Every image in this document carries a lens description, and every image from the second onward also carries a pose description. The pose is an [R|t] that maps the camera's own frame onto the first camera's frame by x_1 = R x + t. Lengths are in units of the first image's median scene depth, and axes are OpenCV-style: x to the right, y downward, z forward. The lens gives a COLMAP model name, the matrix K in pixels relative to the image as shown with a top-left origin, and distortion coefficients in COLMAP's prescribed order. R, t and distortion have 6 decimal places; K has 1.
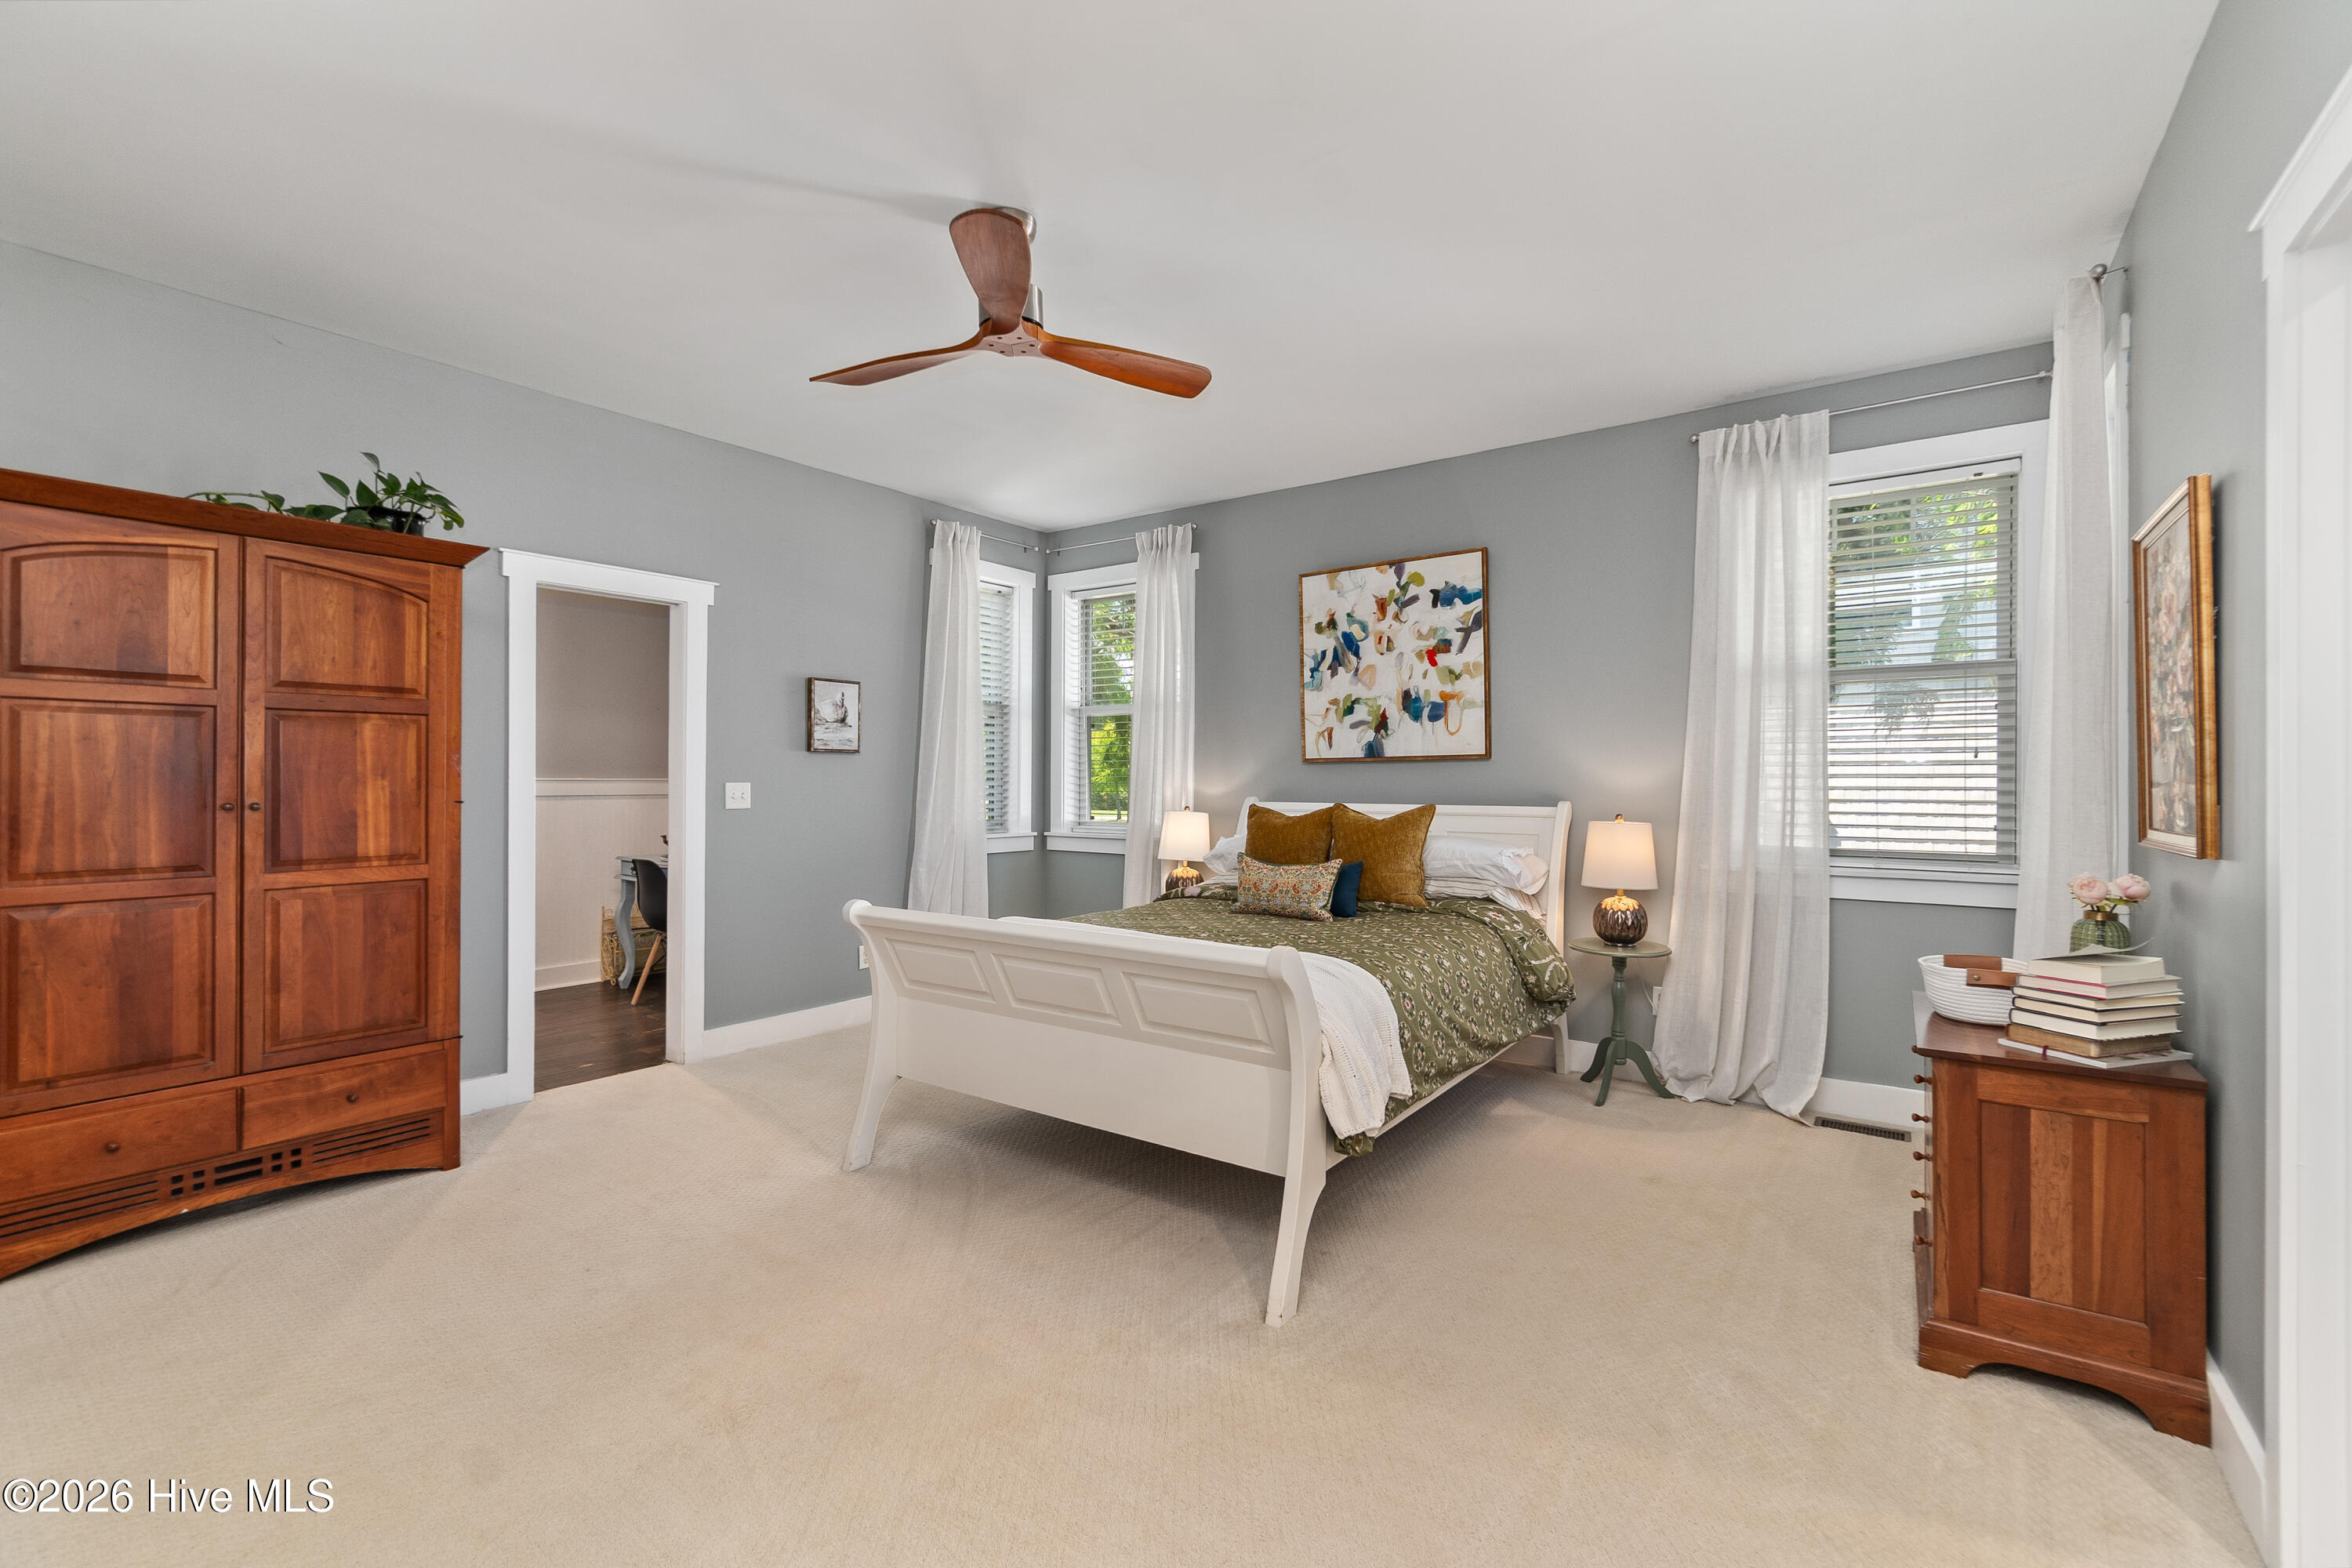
lens RADIAL K [[1004.3, 0, 1174.1], [0, 1004.3, 783.3], [0, 0, 1]] dist [0.001530, 0.000025]
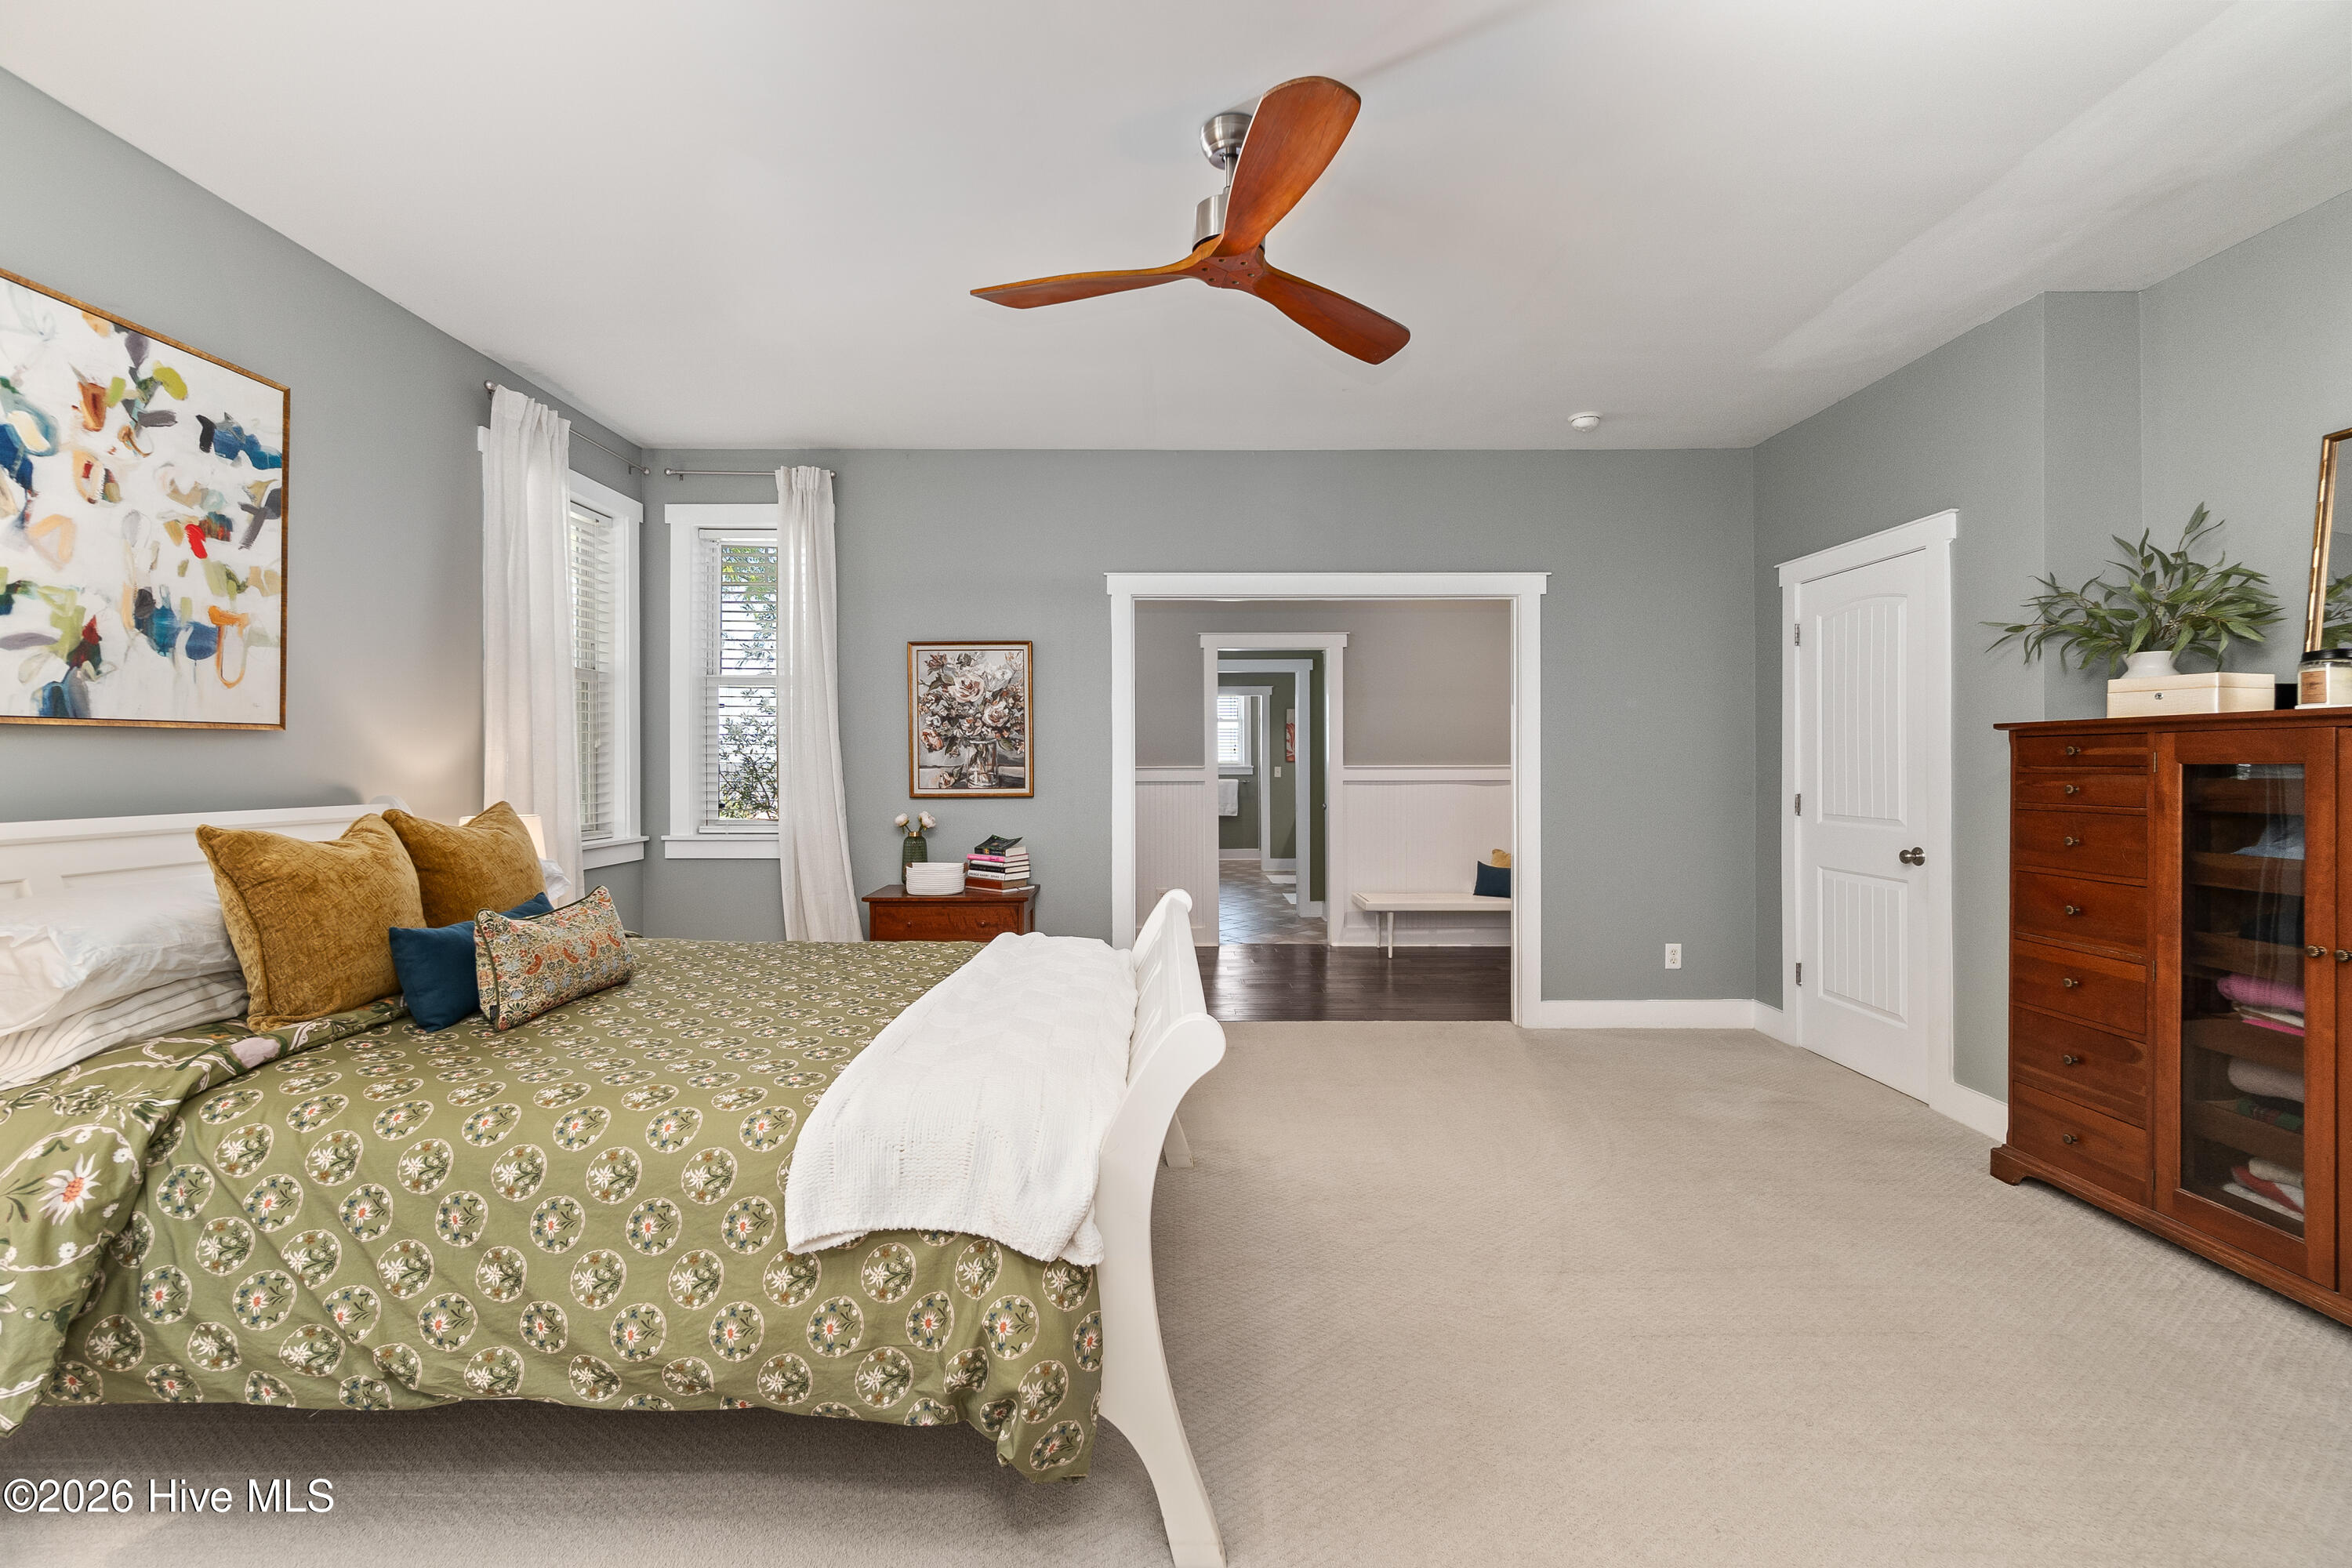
lens RADIAL K [[1004.3, 0, 1175.0], [0, 1004.3, 769.3], [0, 0, 1]] dist [0.001530, 0.000025]
pose [[-0.585214, -0.005019, 0.810864, -0.498459], [0.003080, 0.999960, 0.008412, -0.004864], [-0.810873, 0.007420, -0.585175, 0.900326]]
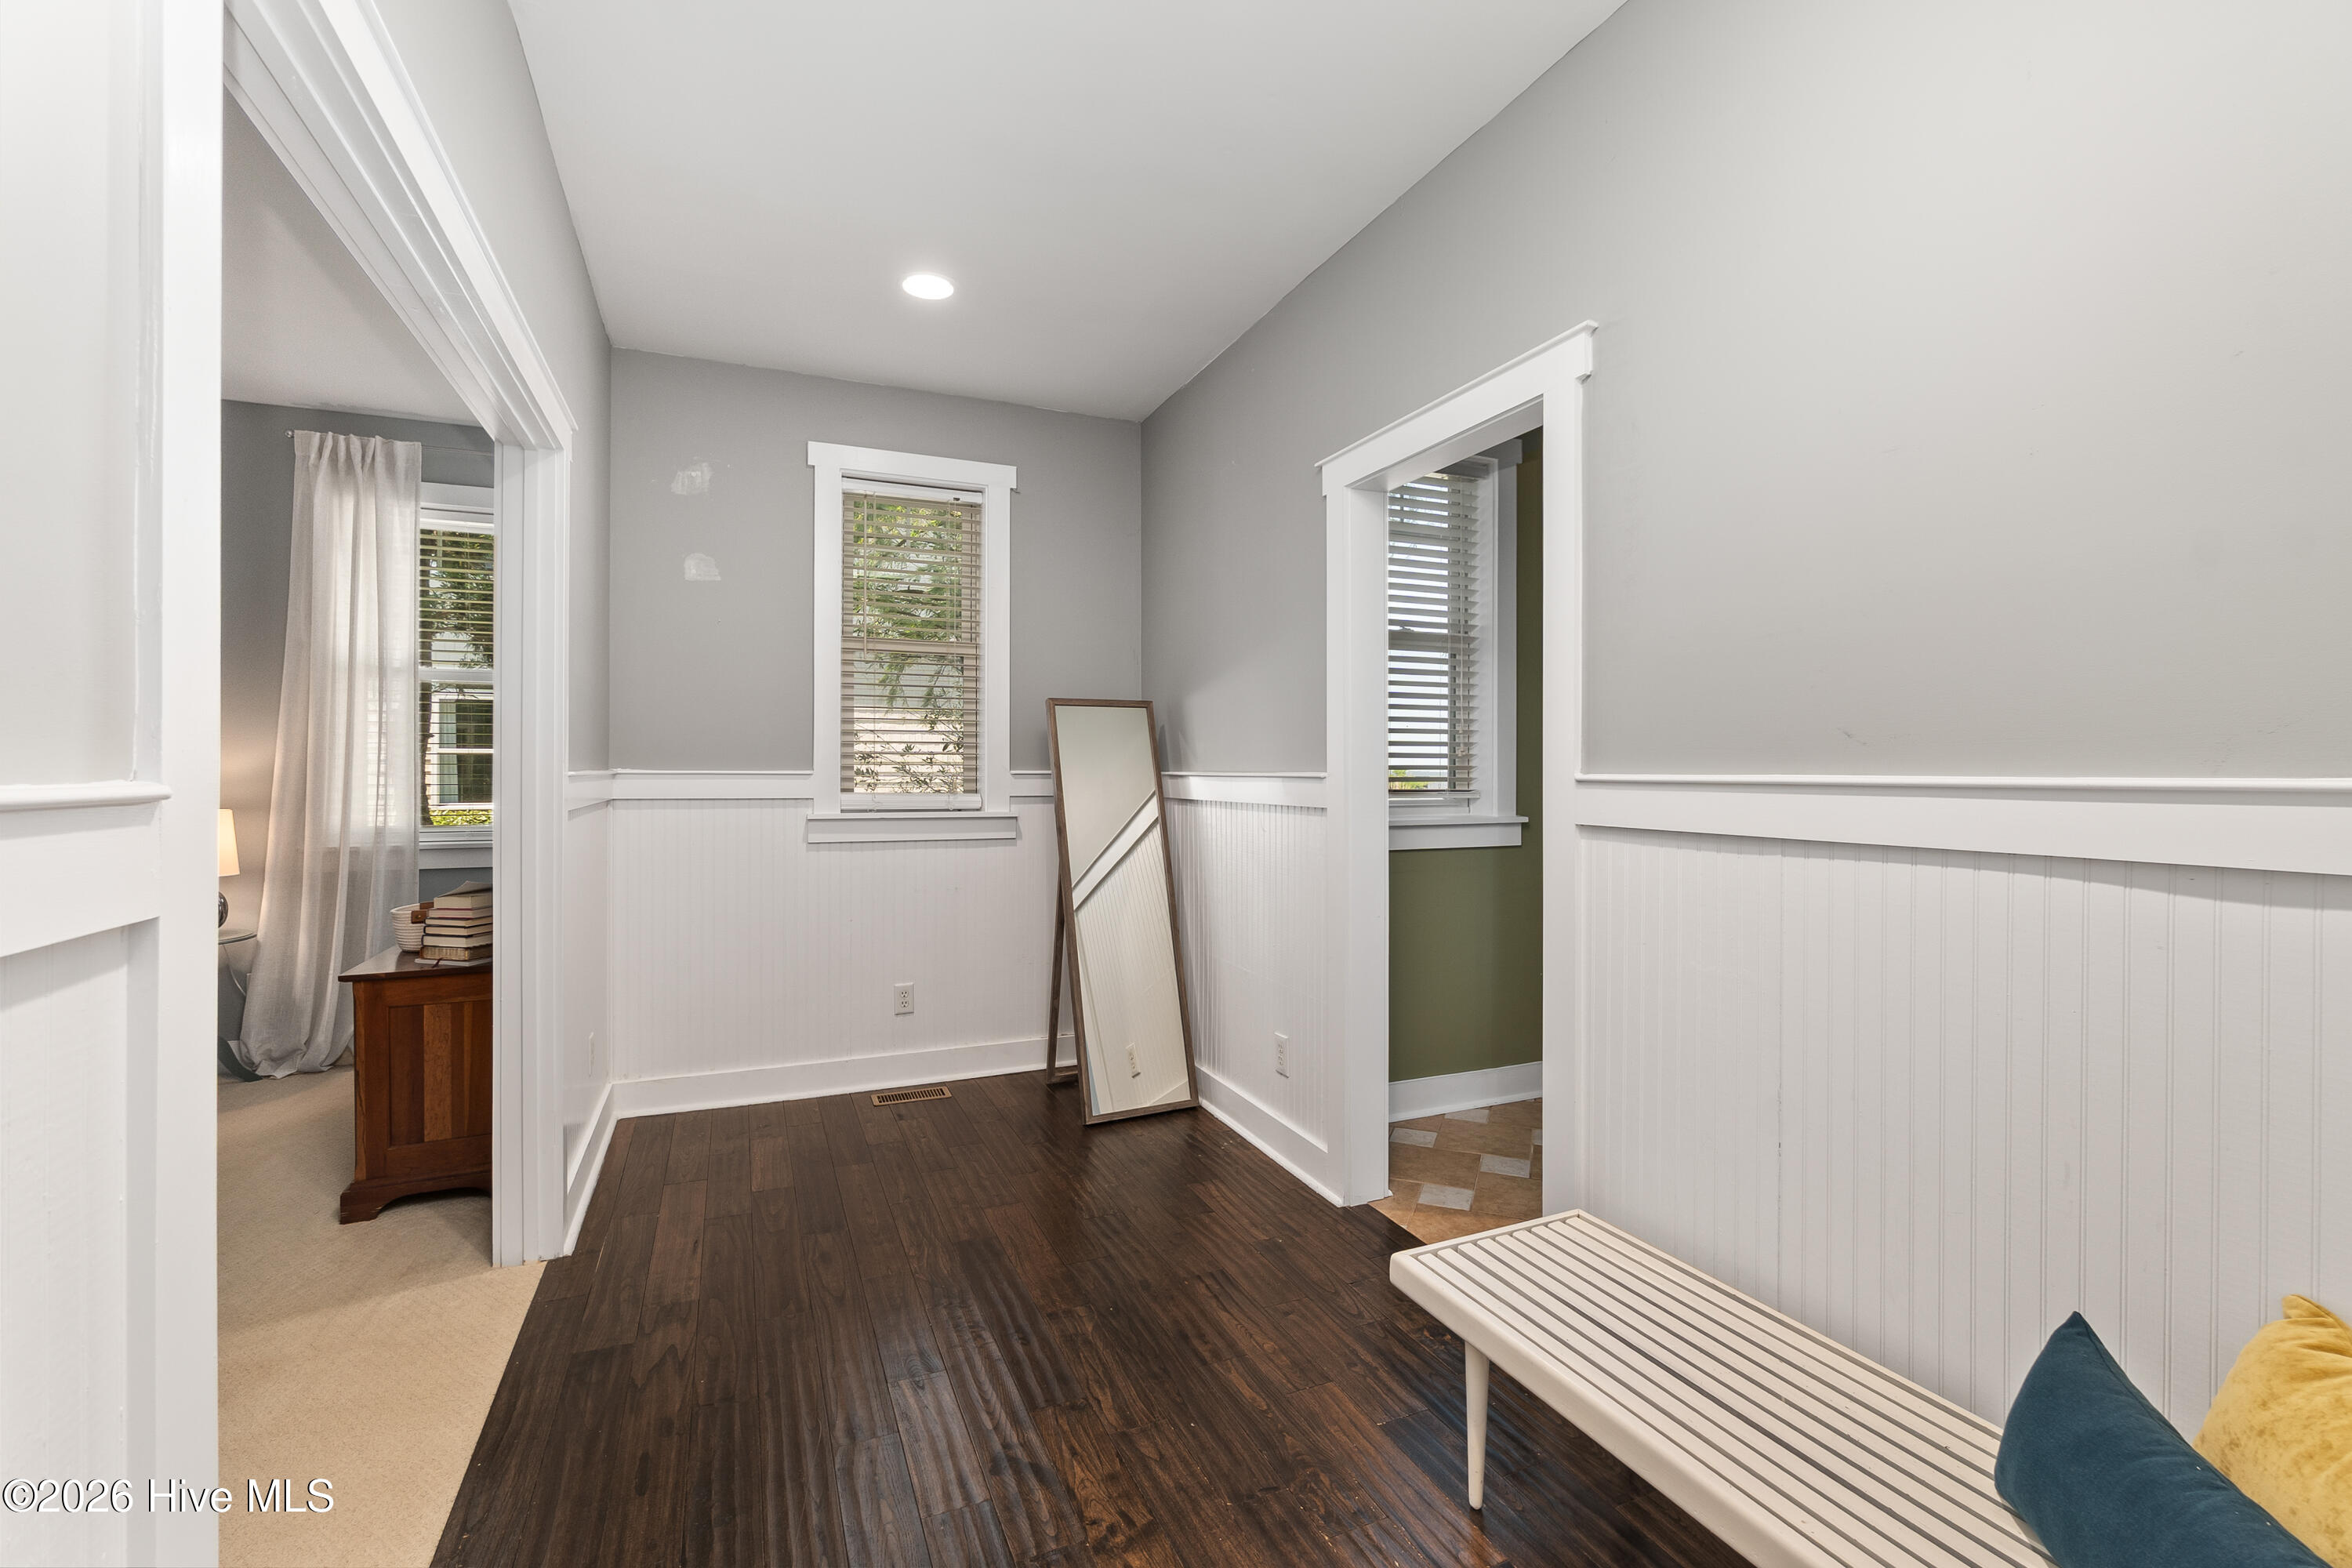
lens RADIAL K [[1004.3, 0, 1173.3], [0, 1004.3, 770.1], [0, 0, 1]] dist [0.001530, 0.000025]
pose [[0.516064, -0.003715, 0.856542, 0.089676], [0.000550, 0.999992, 0.004006, -0.002103], [-0.856550, -0.001596, 0.516062, -0.265945]]
